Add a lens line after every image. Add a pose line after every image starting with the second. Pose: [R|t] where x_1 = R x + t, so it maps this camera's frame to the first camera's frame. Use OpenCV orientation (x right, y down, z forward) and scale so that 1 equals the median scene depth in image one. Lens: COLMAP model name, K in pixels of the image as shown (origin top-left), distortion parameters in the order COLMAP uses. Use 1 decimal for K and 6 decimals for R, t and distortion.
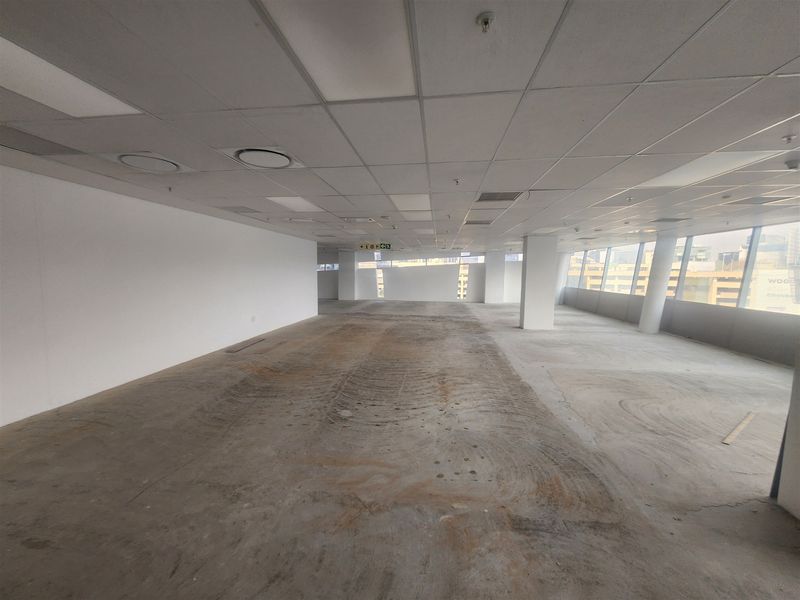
lens RADIAL K [[330.4, 0, 399.1], [0, 330.4, 296.9], [0, 0, 1]] dist [0.001001, 0.000043]
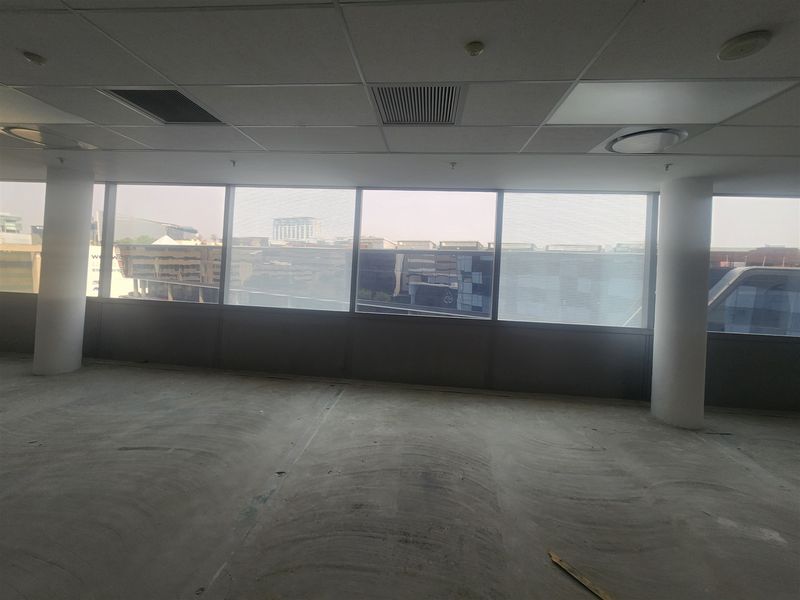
lens RADIAL K [[330.4, 0, 399.1], [0, 330.4, 296.9], [0, 0, 1]] dist [0.001001, 0.000043]
pose [[-0.023862, -0.114575, 0.993128, 0.160506], [0.039817, 0.992514, 0.115461, -0.020101], [-0.998922, 0.042299, -0.019122, 0.297968]]
